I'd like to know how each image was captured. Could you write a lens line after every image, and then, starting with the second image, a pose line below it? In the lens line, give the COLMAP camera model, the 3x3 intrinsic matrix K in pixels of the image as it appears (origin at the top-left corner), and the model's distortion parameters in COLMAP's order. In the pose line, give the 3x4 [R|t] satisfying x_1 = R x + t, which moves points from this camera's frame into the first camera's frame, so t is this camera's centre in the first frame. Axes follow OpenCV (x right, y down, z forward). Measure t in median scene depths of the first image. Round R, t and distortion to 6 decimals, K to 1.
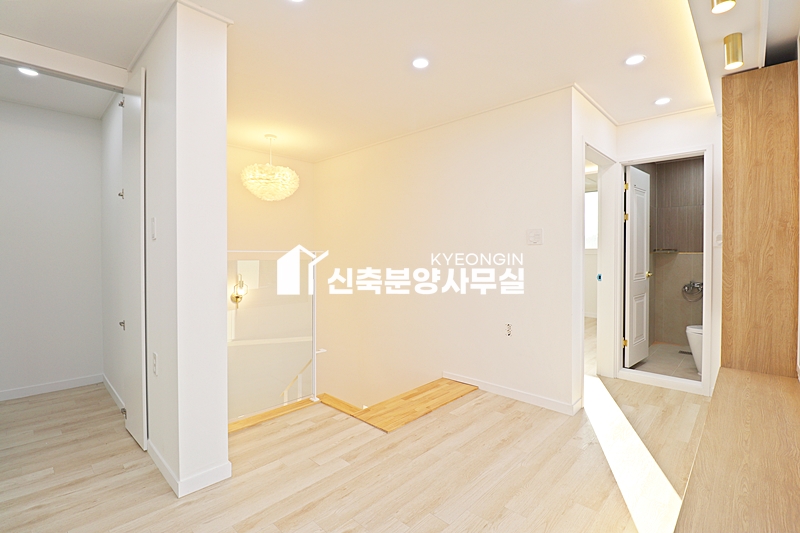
lens RADIAL K [[372.1, 0, 400.9], [0, 372.1, 257.9], [0, 0, 1]] dist [-0.002960, -0.012599]
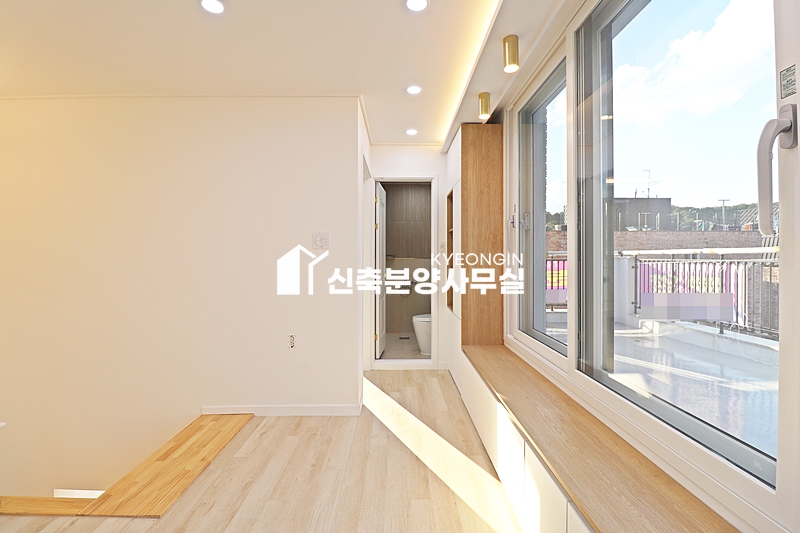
lens RADIAL K [[369.1, 0, 402.0], [0, 369.1, 258.5], [0, 0, 1]] dist [0.003800, -0.017261]
pose [[0.715733, 0.001758, 0.698371, -0.160848], [0.008072, 0.999909, -0.010790, 0.001534], [-0.698327, 0.013360, 0.715654, 0.168781]]
